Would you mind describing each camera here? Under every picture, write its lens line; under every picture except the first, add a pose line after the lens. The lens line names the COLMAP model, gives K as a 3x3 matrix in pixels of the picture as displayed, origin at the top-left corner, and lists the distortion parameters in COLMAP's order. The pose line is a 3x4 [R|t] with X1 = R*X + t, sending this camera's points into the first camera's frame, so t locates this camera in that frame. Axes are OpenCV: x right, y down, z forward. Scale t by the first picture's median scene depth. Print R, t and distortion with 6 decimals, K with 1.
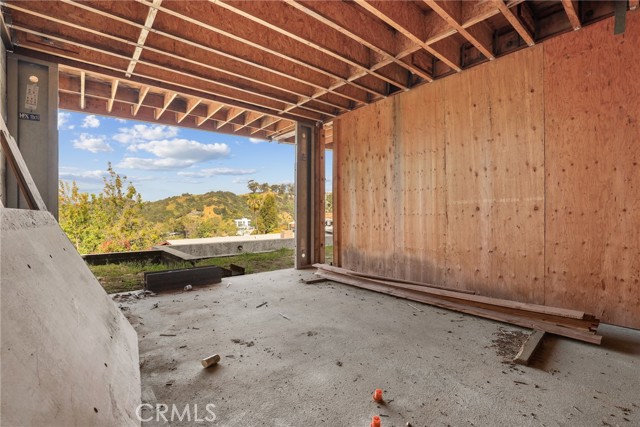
lens RADIAL K [[299.2, 0, 324.8], [0, 299.2, 215.4], [0, 0, 1]] dist [-0.017939, -0.000169]
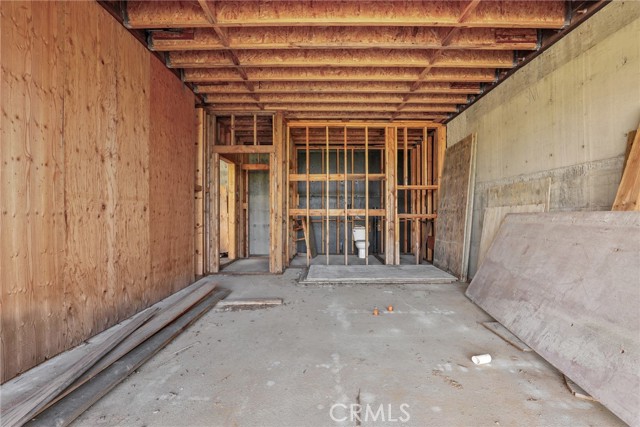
lens RADIAL K [[299.2, 0, 321.8], [0, 299.2, 212.9], [0, 0, 1]] dist [-0.017939, -0.000169]
pose [[-0.756392, 0.003904, 0.654107, -0.407181], [0.001401, 0.999990, -0.004349, -0.004508], [-0.654117, -0.002373, -0.756389, 1.359765]]
